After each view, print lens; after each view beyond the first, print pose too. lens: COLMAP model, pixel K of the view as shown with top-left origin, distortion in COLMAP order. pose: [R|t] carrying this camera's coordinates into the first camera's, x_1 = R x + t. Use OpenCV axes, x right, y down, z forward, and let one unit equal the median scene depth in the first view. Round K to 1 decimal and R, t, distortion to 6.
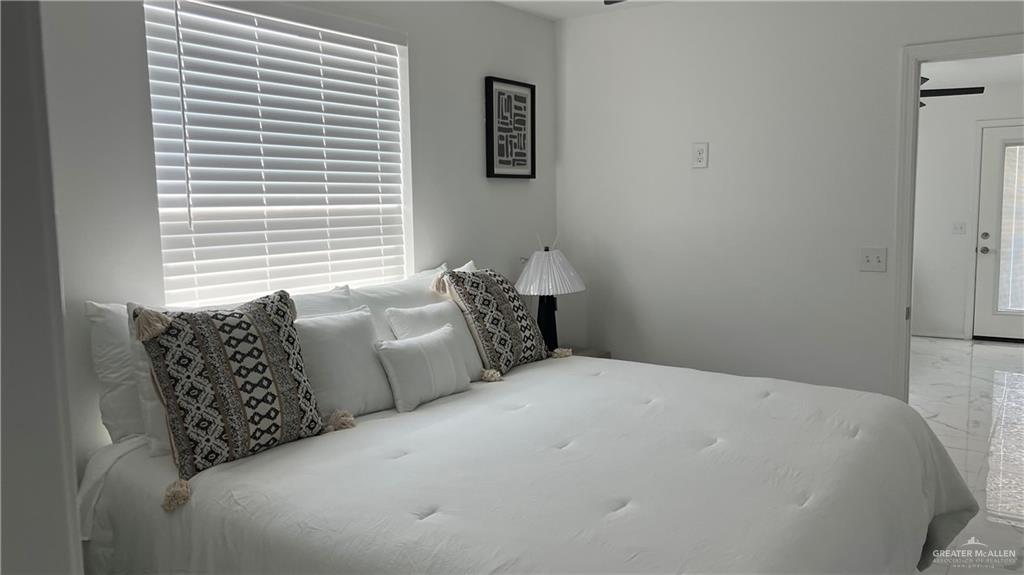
lens RADIAL K [[758.9, 0, 516.2], [0, 758.9, 281.4], [0, 0, 1]] dist [0.075422, -0.098976]
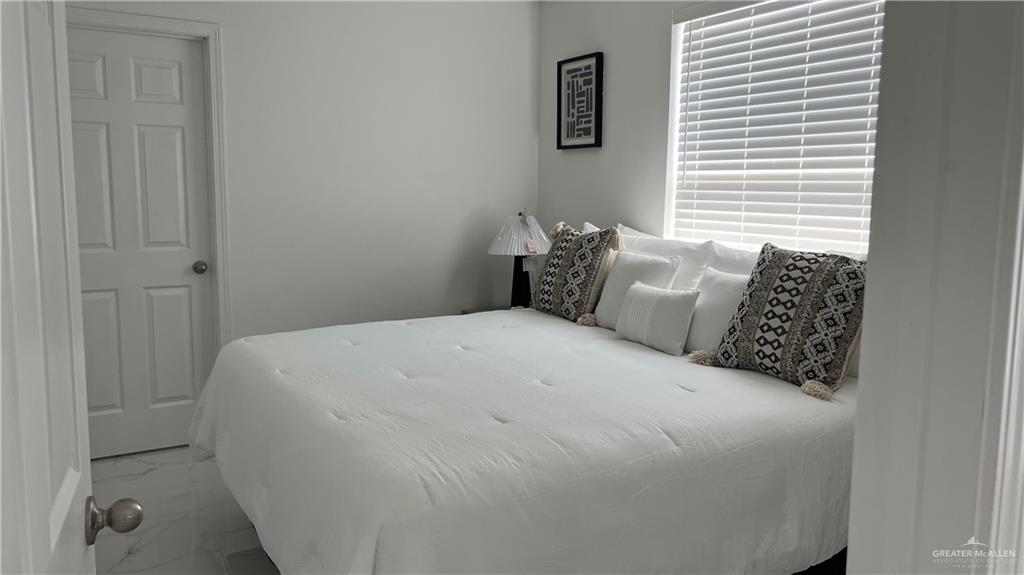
lens RADIAL K [[758.9, 0, 516.2], [0, 758.9, 281.4], [0, 0, 1]] dist [0.075422, -0.098976]
pose [[-0.395577, 0.144359, -0.907017, 0.900874], [-0.085916, 0.977423, 0.193035, -0.127628], [0.914406, 0.154288, -0.374243, 1.143747]]
